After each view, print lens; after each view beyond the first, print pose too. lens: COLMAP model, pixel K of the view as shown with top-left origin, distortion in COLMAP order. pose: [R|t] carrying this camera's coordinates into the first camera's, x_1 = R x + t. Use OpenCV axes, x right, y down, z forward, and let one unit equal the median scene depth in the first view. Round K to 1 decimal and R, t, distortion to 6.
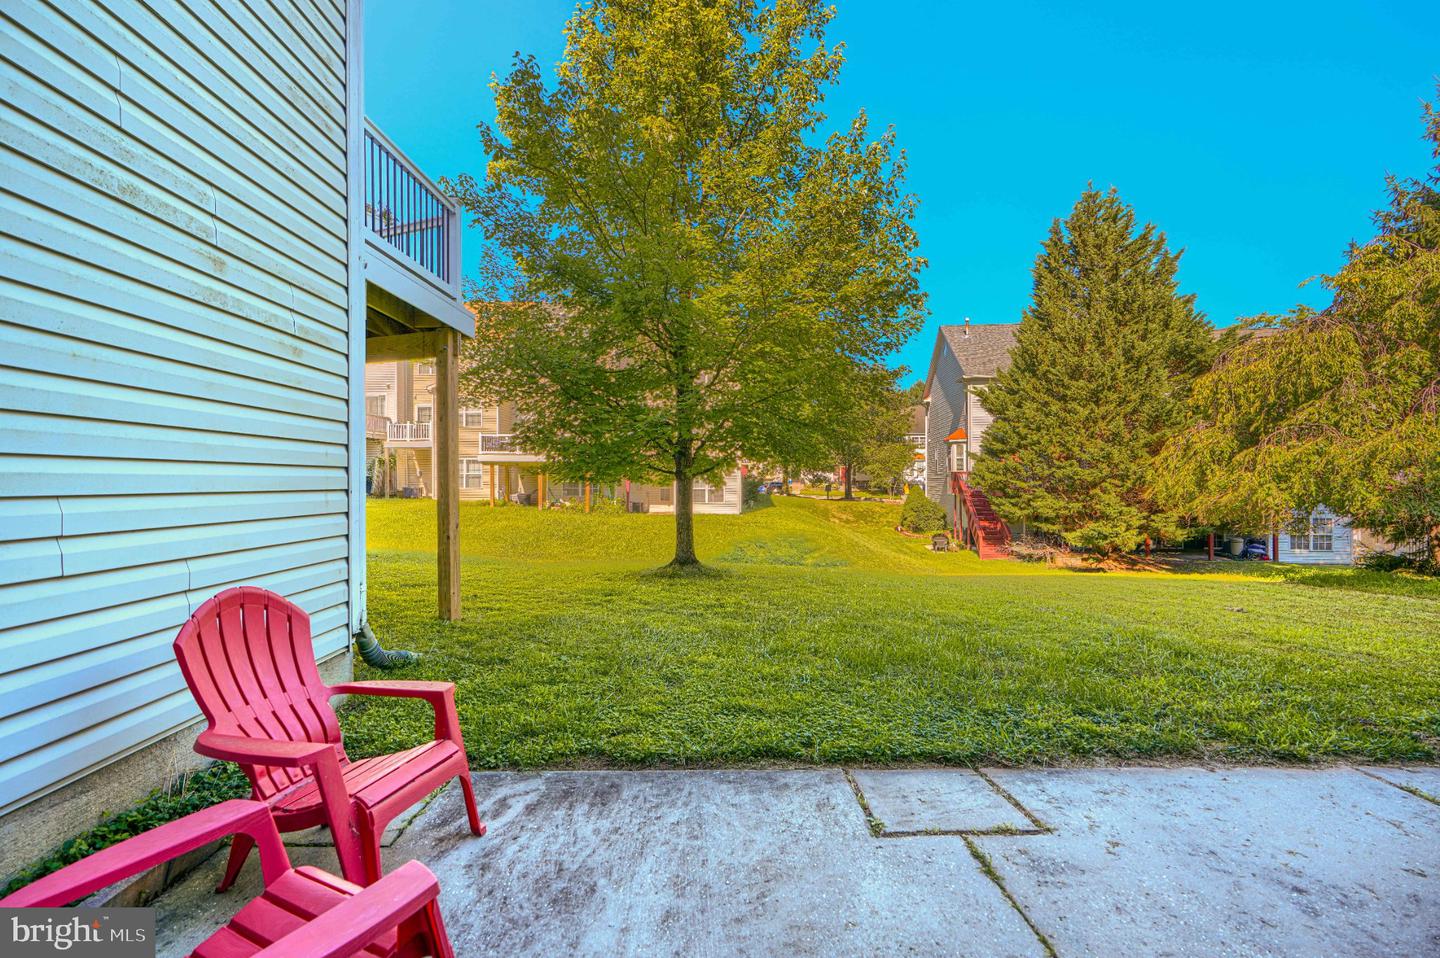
lens RADIAL K [[654.3, 0, 714.8], [0, 654.3, 479.4], [0, 0, 1]] dist [0.000947, 0.001637]
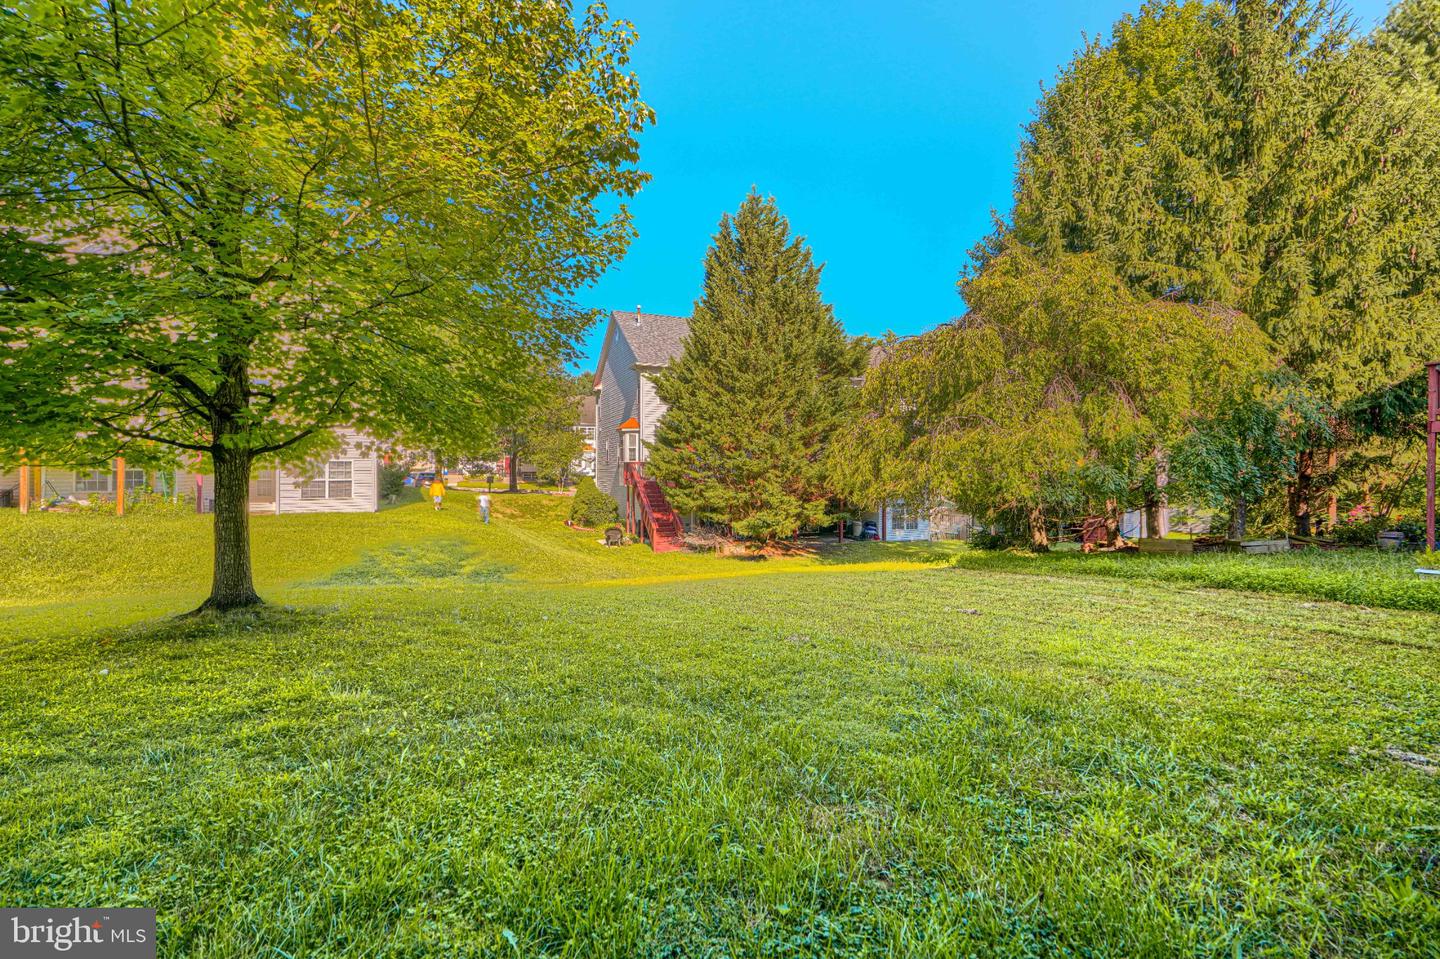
lens RADIAL K [[654.3, 0, 716.2], [0, 654.3, 470.4], [0, 0, 1]] dist [0.000947, 0.001637]
pose [[0.876000, 0.004889, 0.482287, 0.022166], [-0.004095, 0.999988, -0.002698, 0.003851], [-0.482294, 0.000389, 0.876009, 0.124934]]
